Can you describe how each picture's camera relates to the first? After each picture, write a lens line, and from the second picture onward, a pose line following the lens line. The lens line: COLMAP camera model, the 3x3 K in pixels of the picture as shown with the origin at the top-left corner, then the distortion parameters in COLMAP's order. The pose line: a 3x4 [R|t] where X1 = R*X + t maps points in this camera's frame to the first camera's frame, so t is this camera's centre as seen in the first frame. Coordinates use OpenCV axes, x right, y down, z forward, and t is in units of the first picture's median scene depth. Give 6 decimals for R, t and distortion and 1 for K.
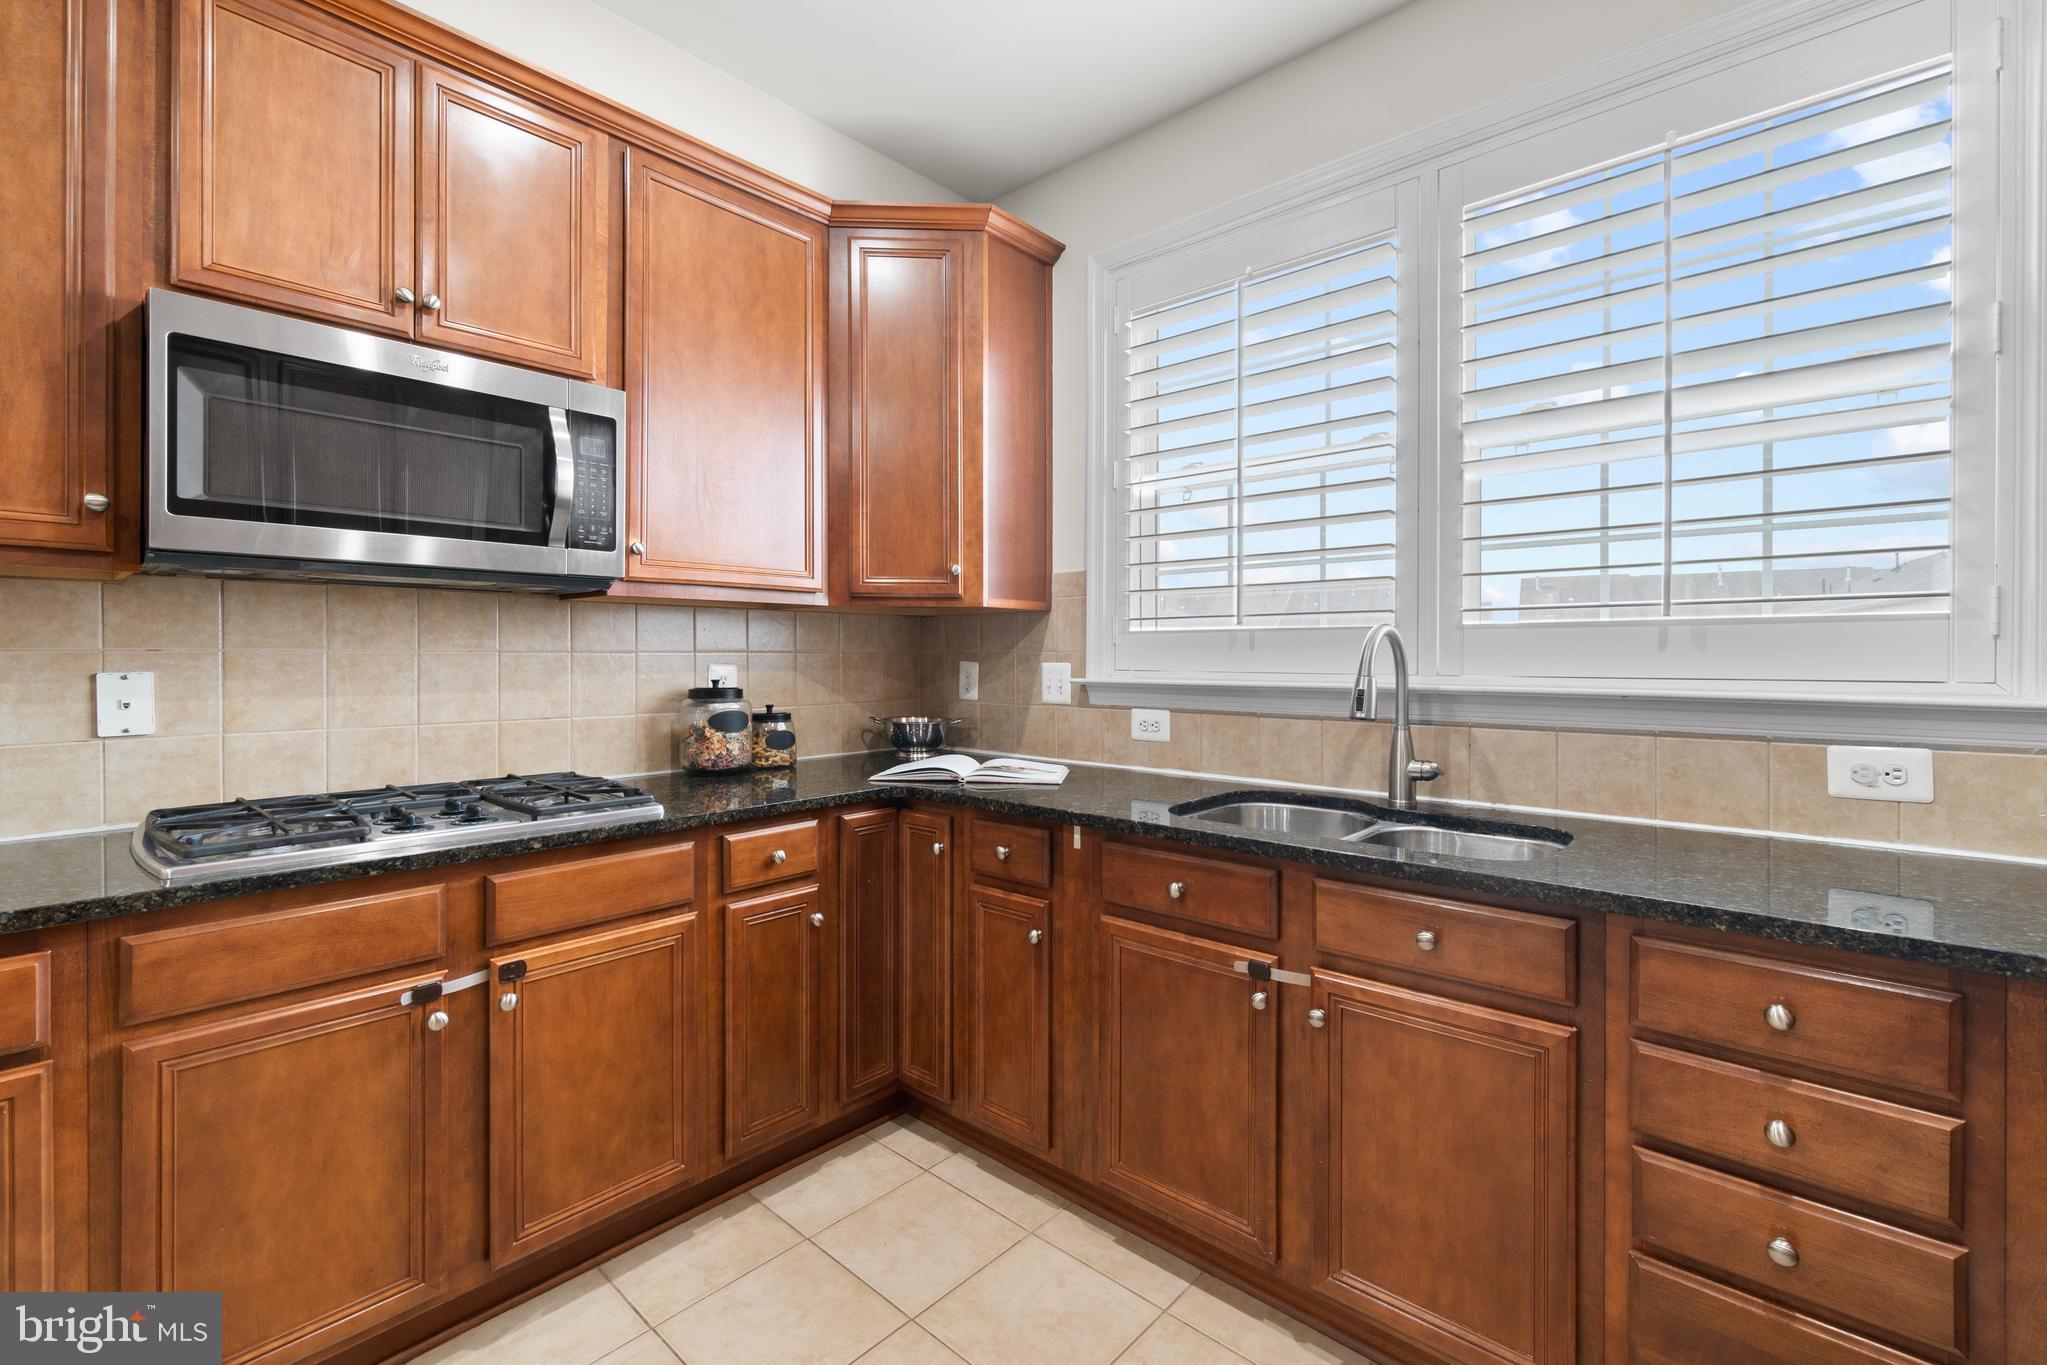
lens RADIAL K [[878.4, 0, 1022.6], [0, 878.4, 658.0], [0, 0, 1]] dist [-0.003858, 0.000285]
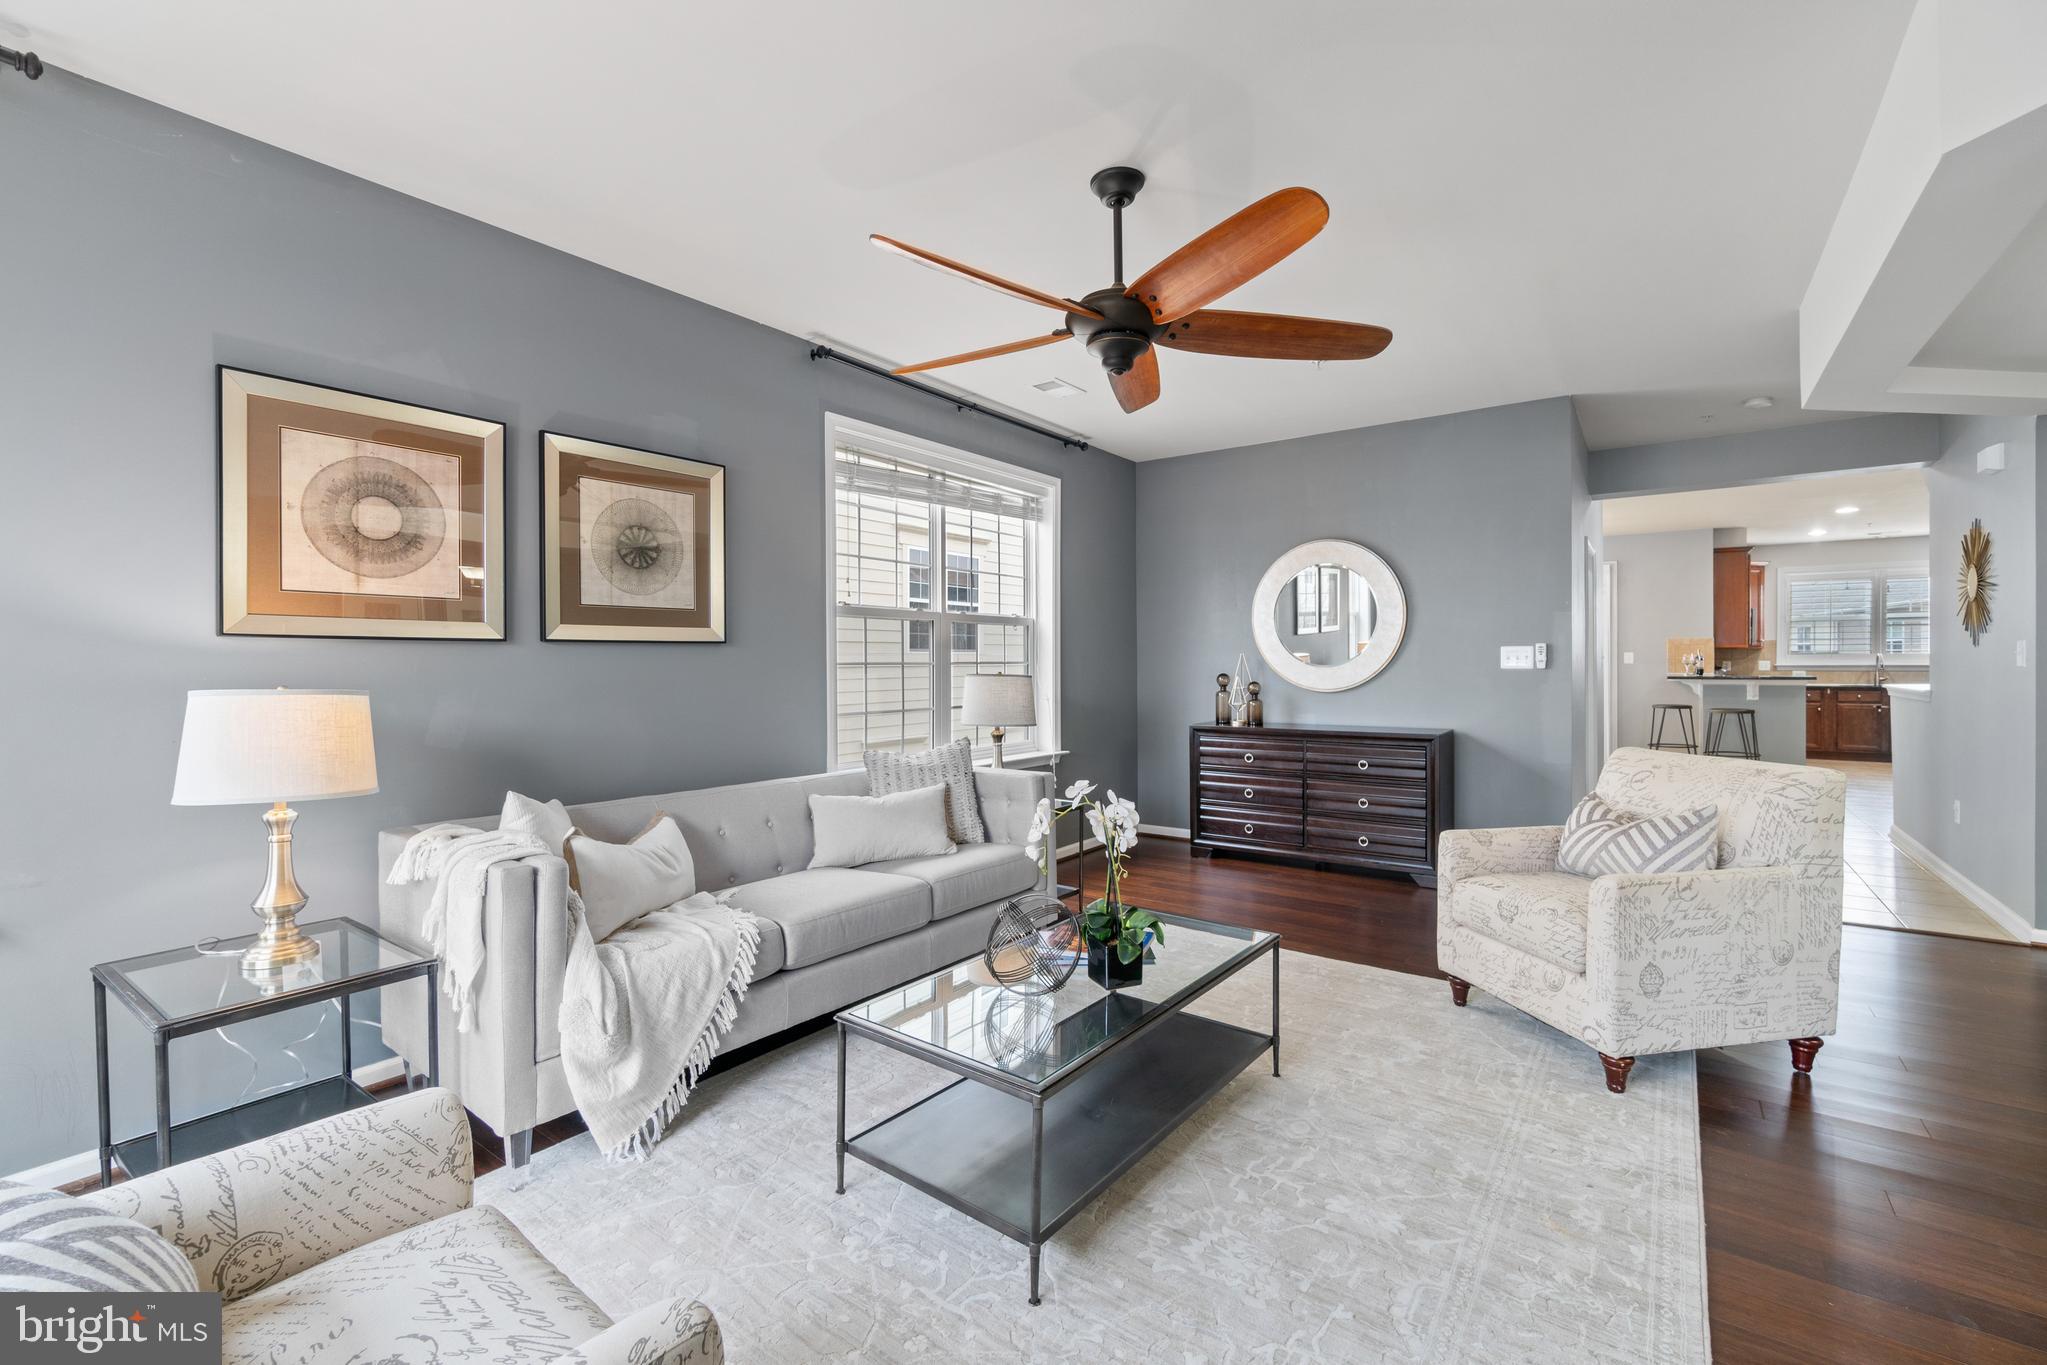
lens RADIAL K [[885.5, 0, 1029.6], [0, 885.5, 672.8], [0, 0, 1]] dist [-0.001279, -0.000121]
pose [[0.994479, -0.005463, 0.104794, -4.009248], [0.004229, 0.999919, 0.011995, -0.003425], [-0.104851, -0.011486, 0.994422, -2.922010]]
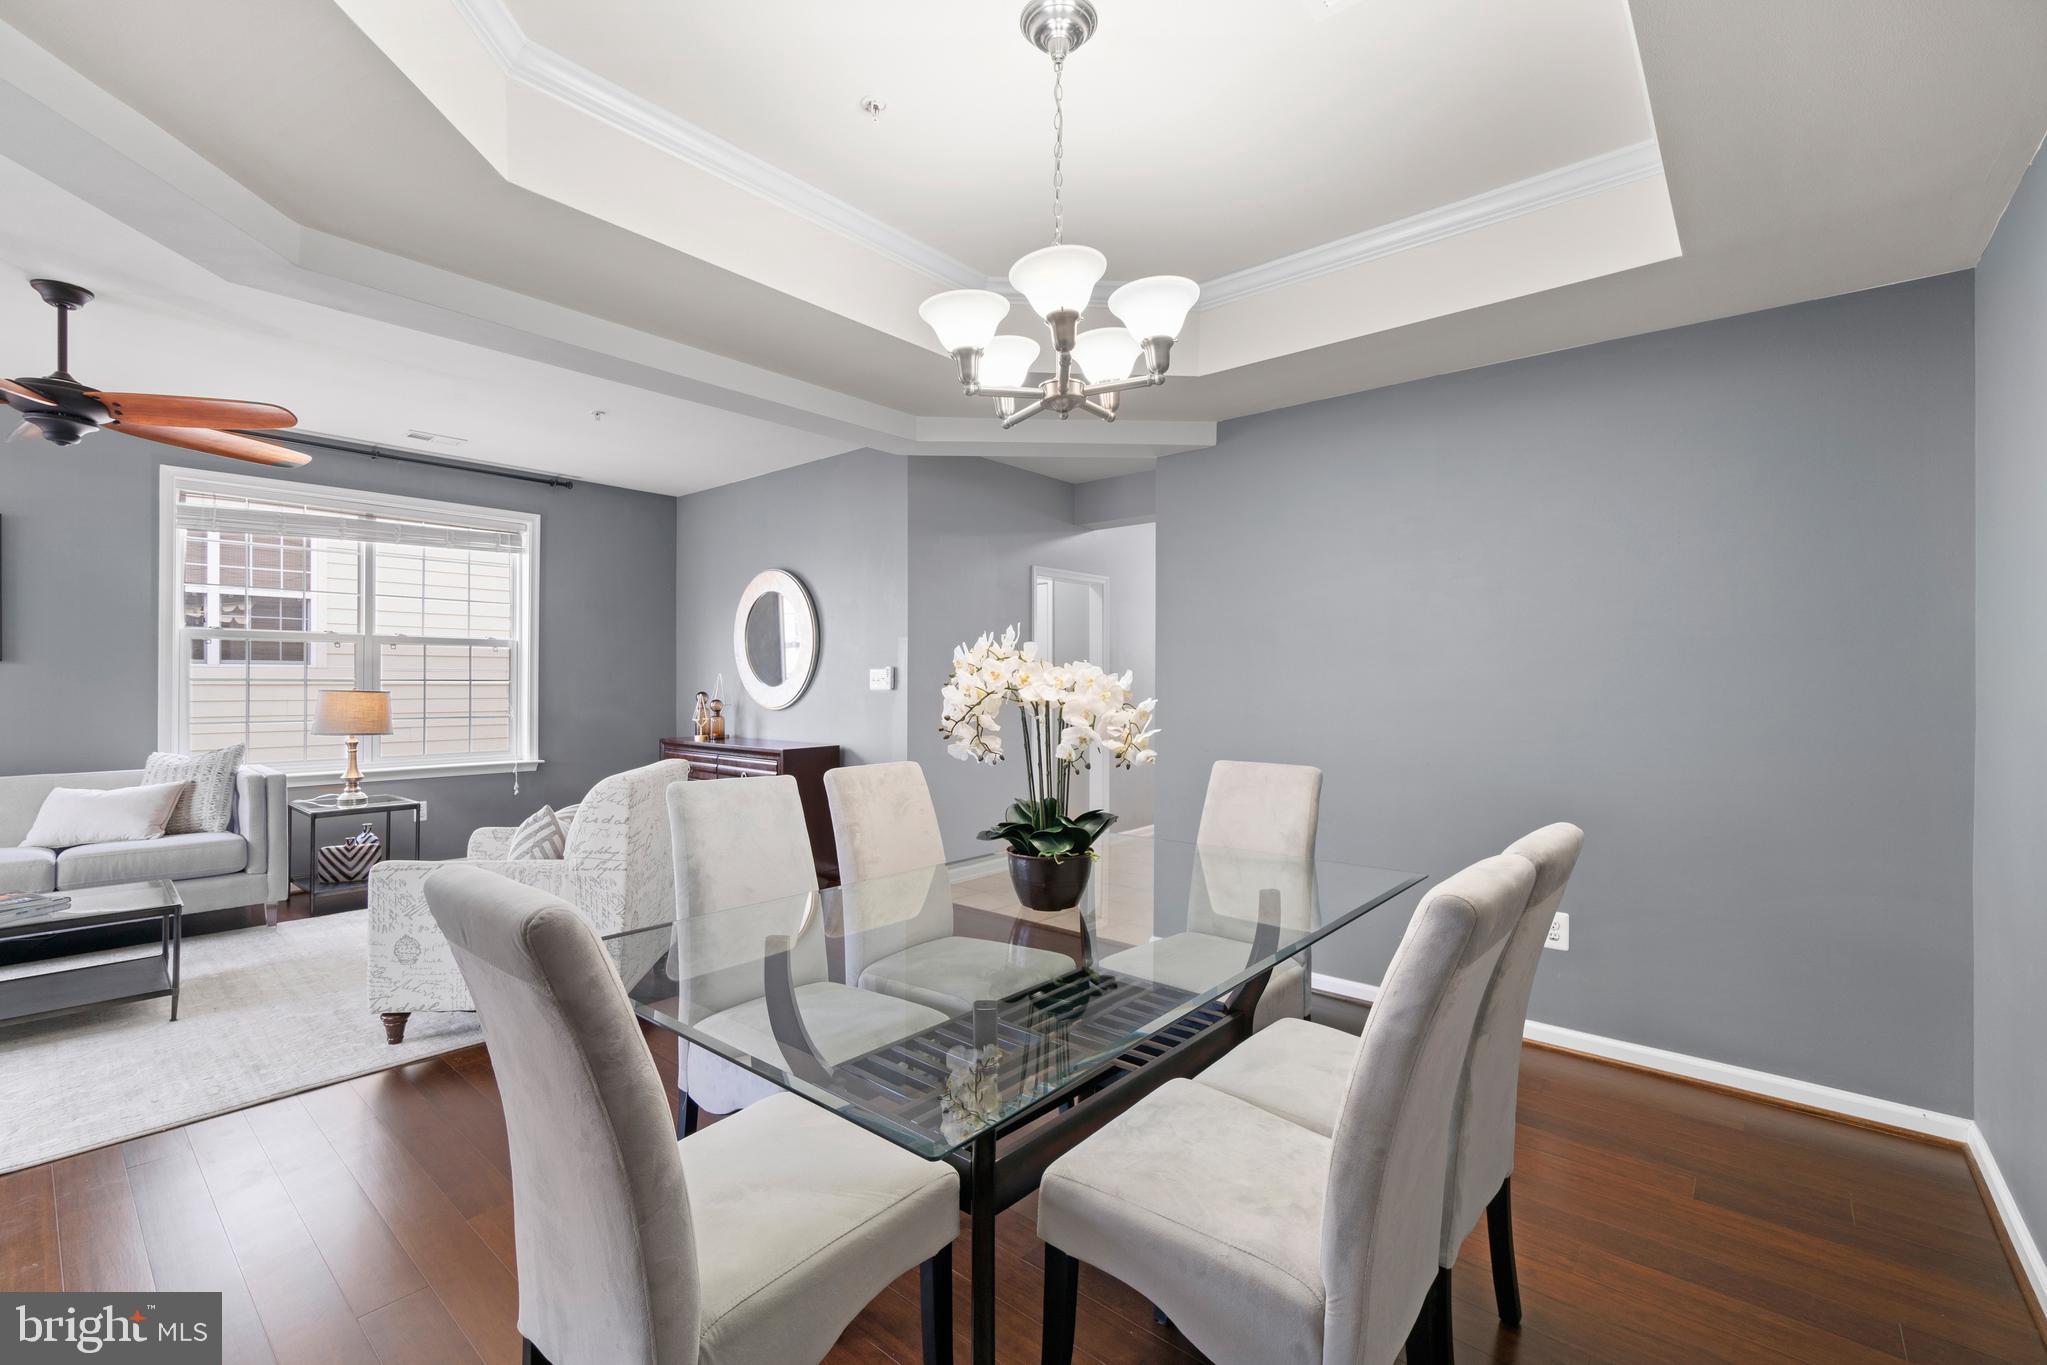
lens RADIAL K [[890.1, 0, 1036.6], [0, 890.1, 682.0], [0, 0, 1]] dist [-0.000415, 0.000215]
pose [[0.999795, 0.006823, 0.019043, -2.423887], [-0.006832, 0.999977, 0.000397, -0.007439], [-0.019040, -0.000527, 0.999819, -3.211078]]
